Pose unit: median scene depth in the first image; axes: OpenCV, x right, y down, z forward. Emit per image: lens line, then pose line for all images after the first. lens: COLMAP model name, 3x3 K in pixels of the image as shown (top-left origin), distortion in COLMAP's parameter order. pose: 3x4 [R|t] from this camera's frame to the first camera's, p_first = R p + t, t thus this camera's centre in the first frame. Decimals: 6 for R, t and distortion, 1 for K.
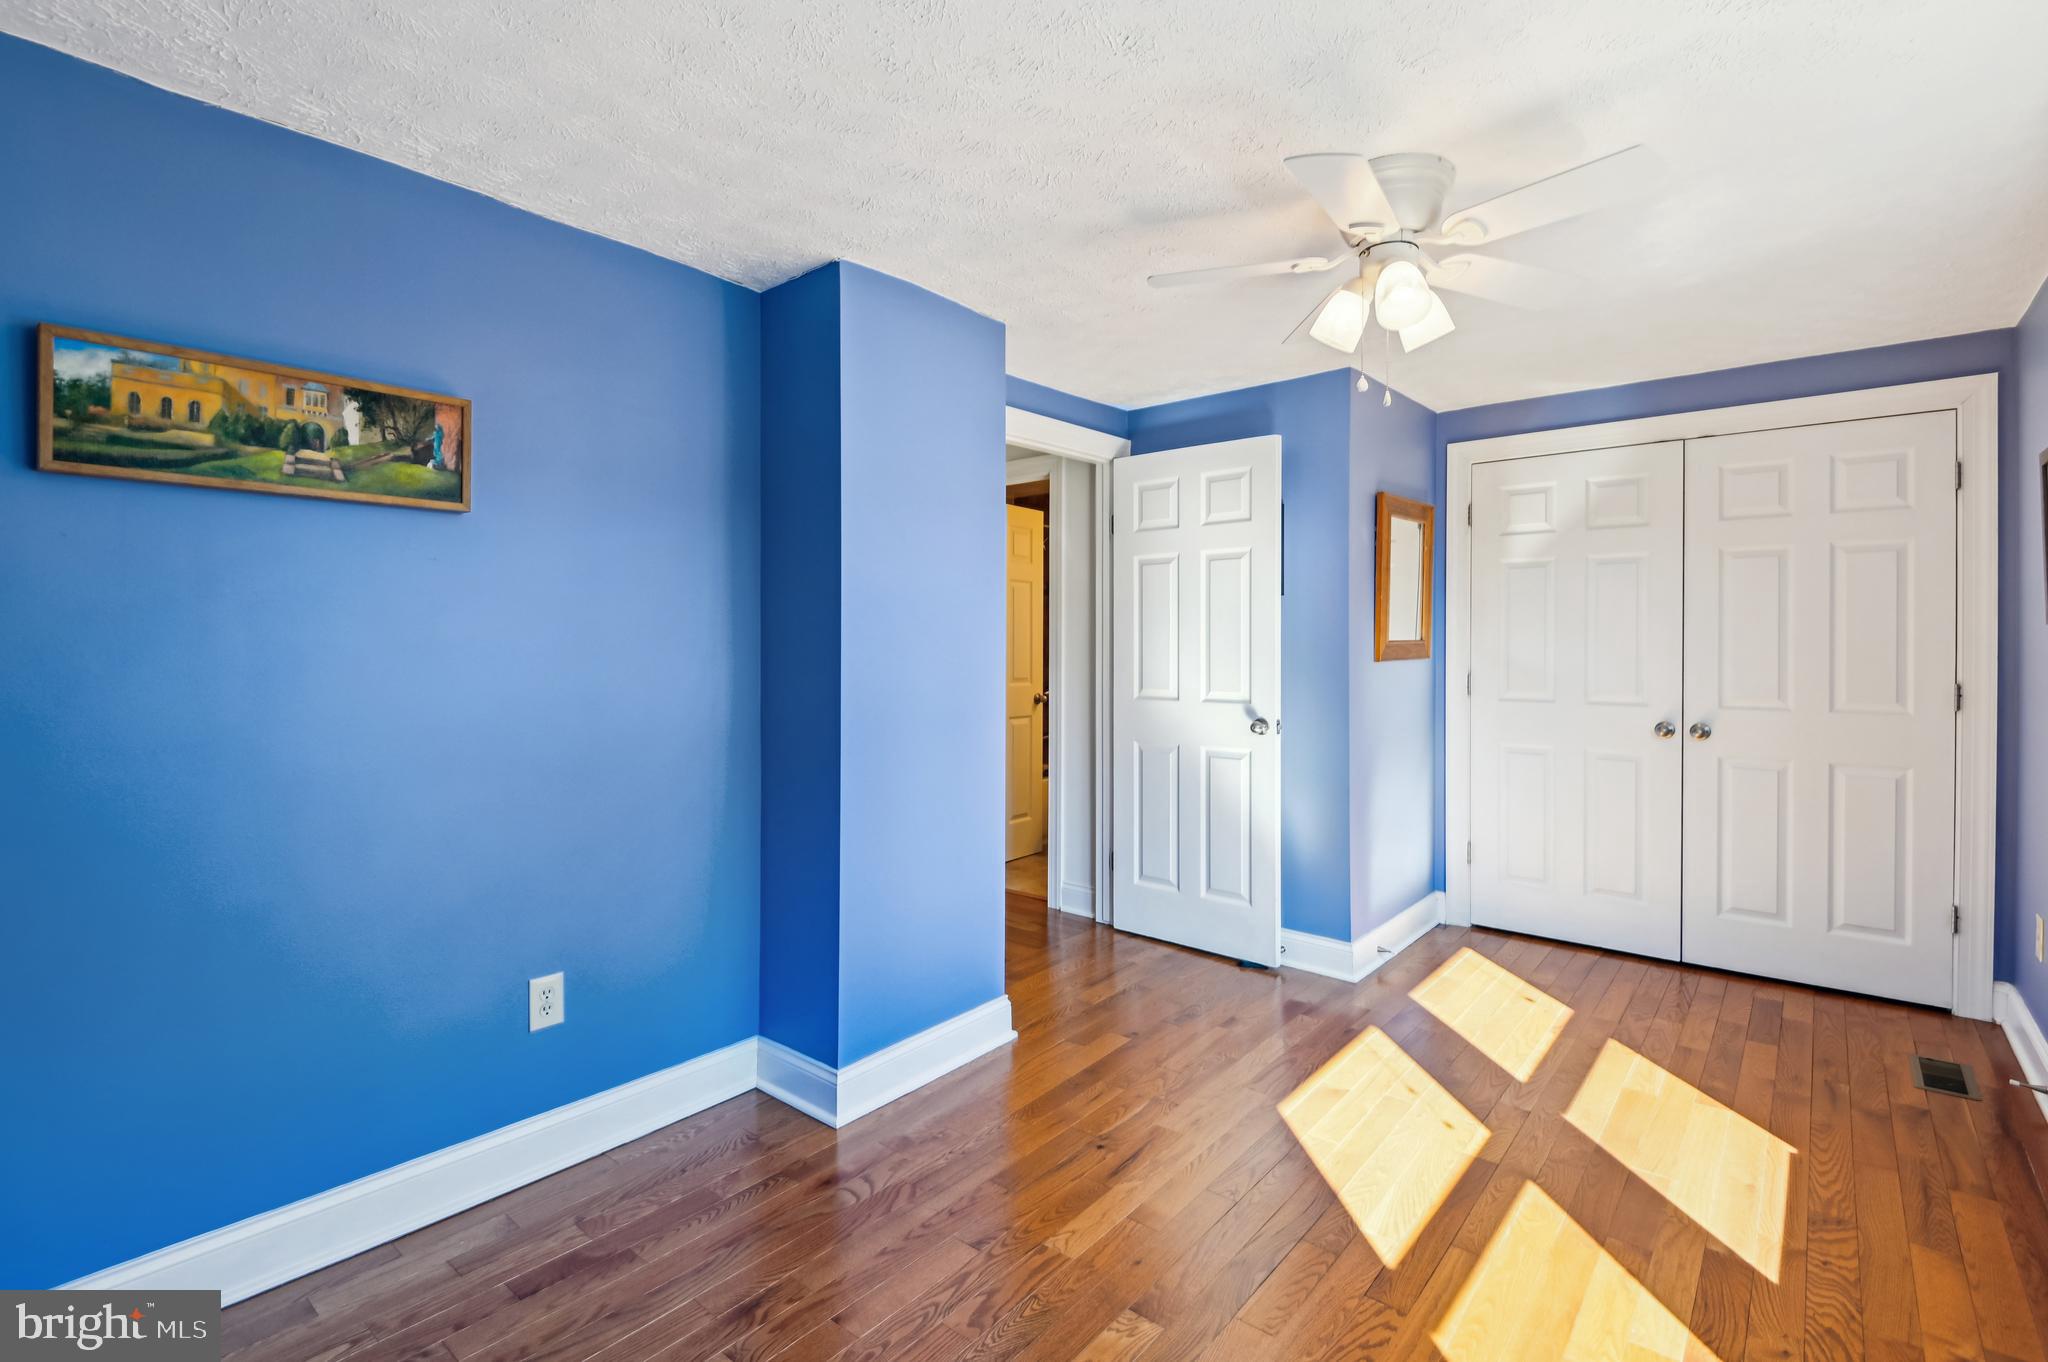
lens RADIAL K [[943.7, 0, 1028.3], [0, 943.7, 643.3], [0, 0, 1]] dist [0.019671, -0.018681]
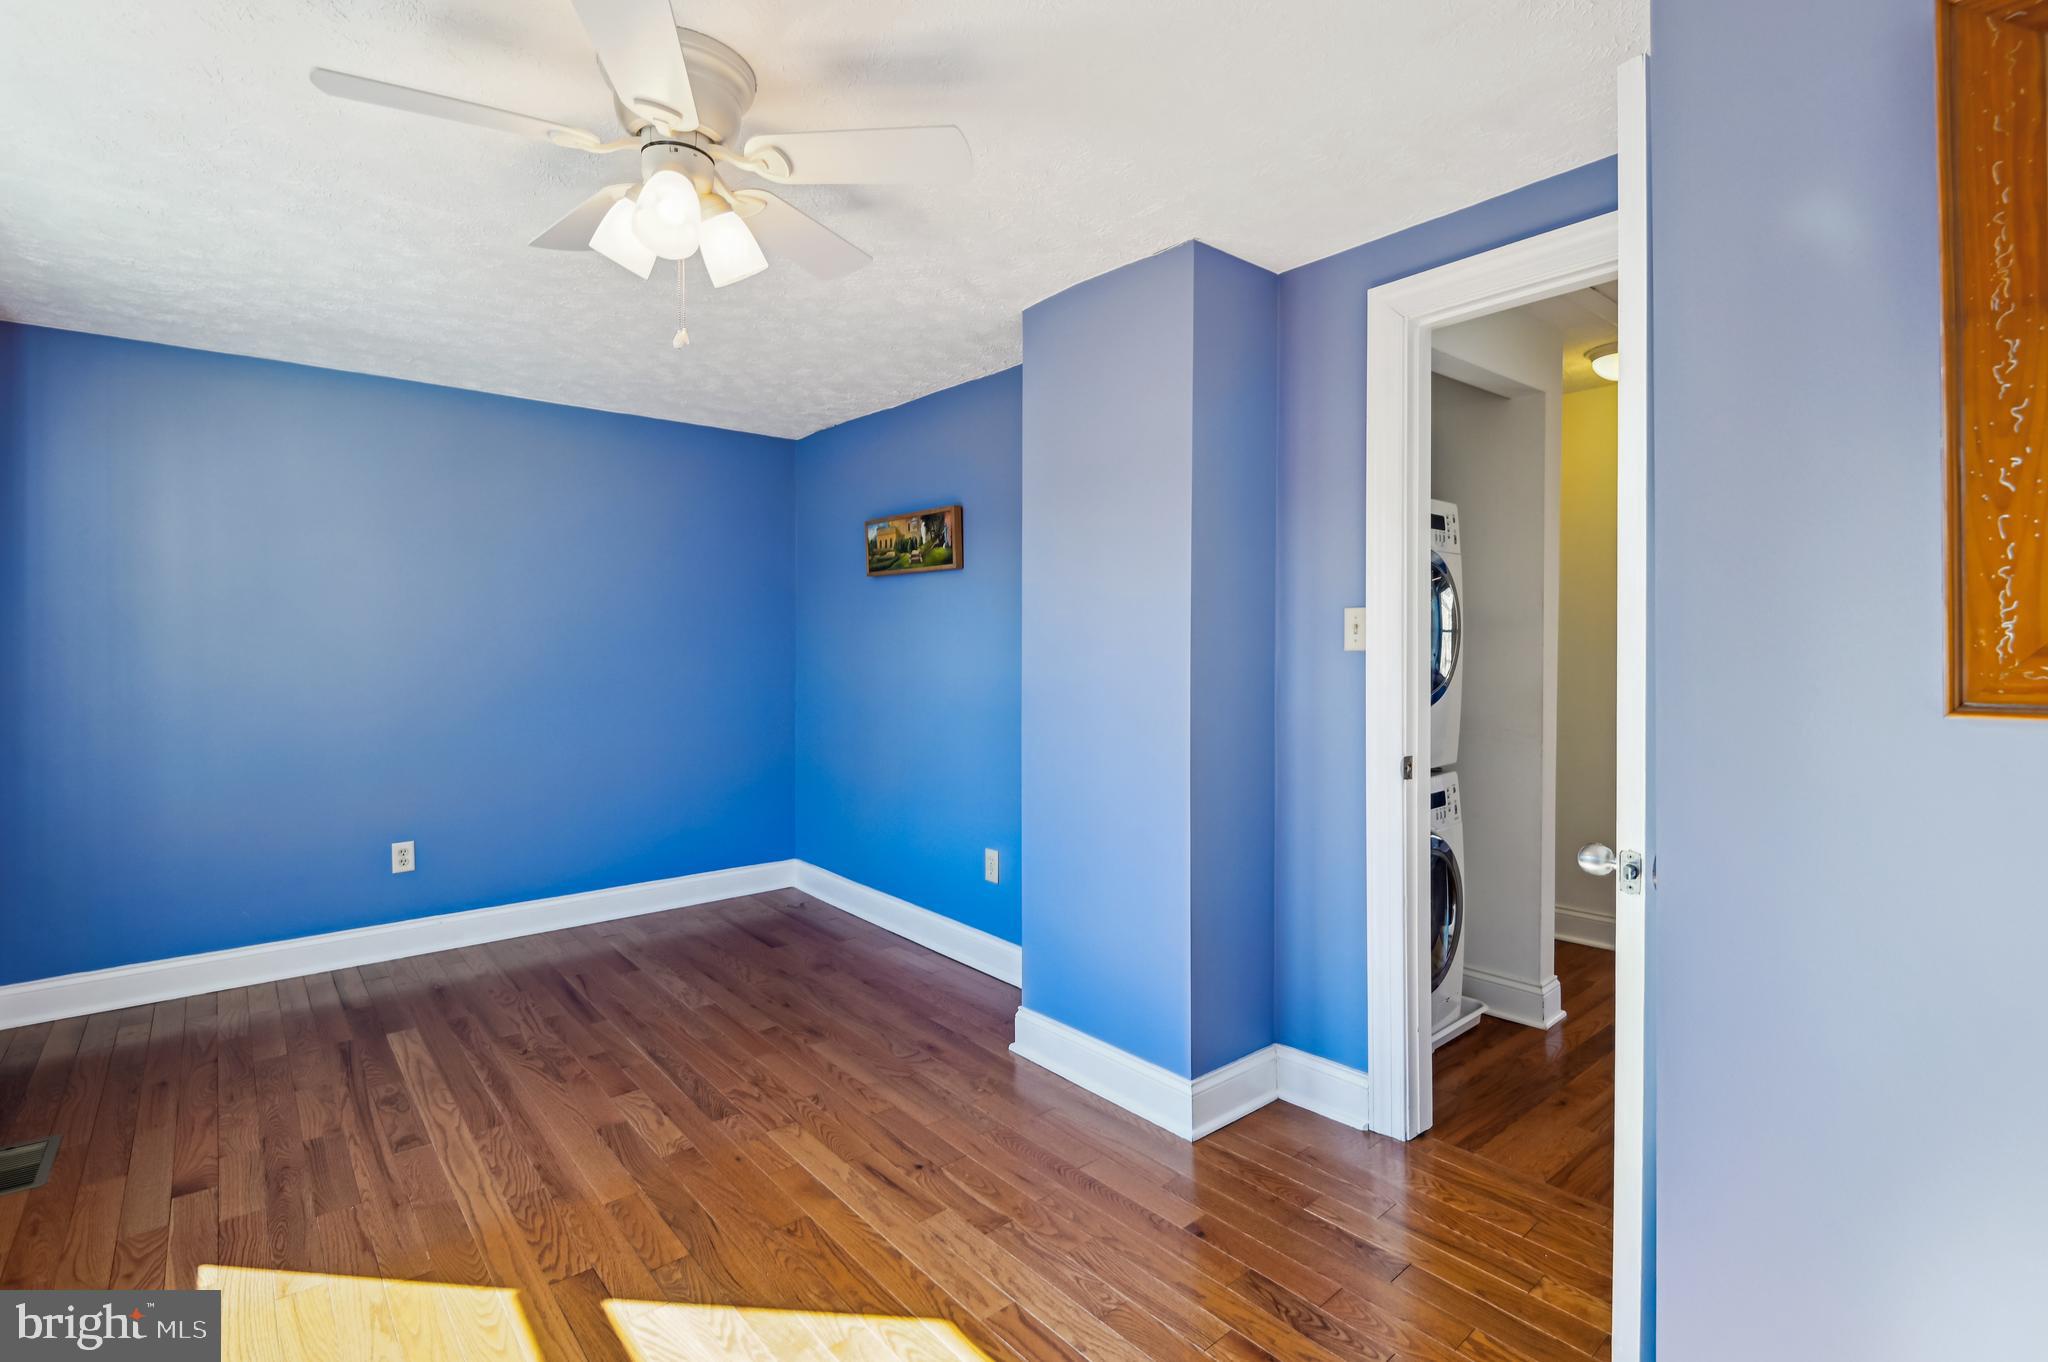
lens RADIAL K [[943.7, 0, 1028.3], [0, 943.7, 643.3], [0, 0, 1]] dist [0.019671, -0.018681]
pose [[-0.167653, 0.000210, -0.985846, 1.072856], [-0.000407, 1.000000, 0.000282, 0.001870], [0.985846, 0.000449, -0.167653, 1.358461]]
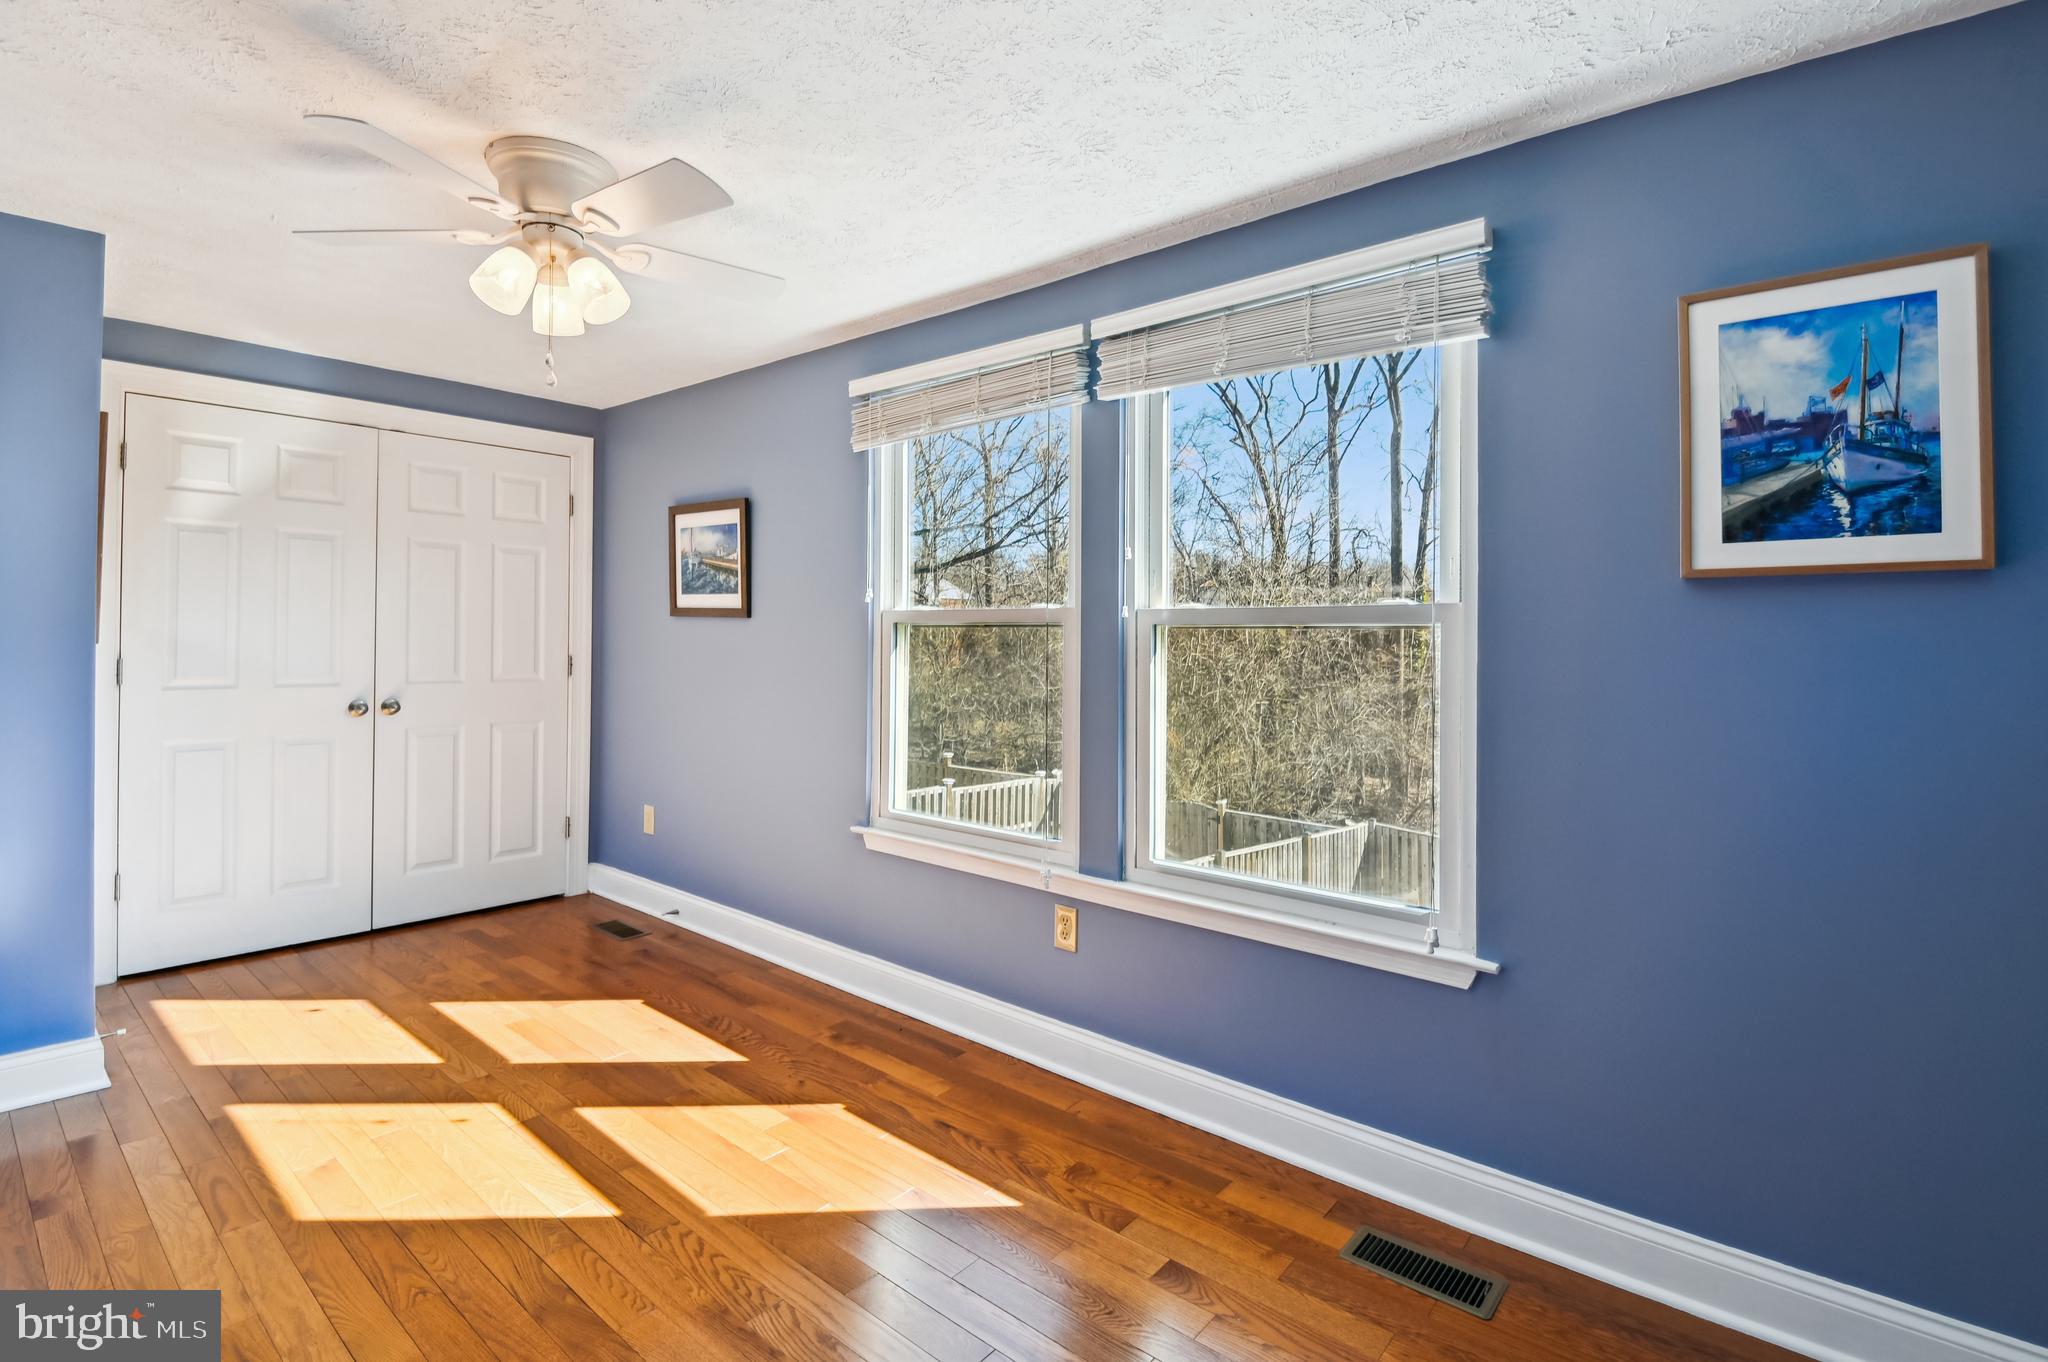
lens RADIAL K [[955.3, 0, 1013.5], [0, 955.3, 626.5], [0, 0, 1]] dist [0.023902, -0.021016]
pose [[0.012502, 0.009902, 0.999873, -0.598458], [-0.014189, 0.999852, -0.009724, 0.005728], [-0.999821, -0.014066, 0.012640, 0.479154]]
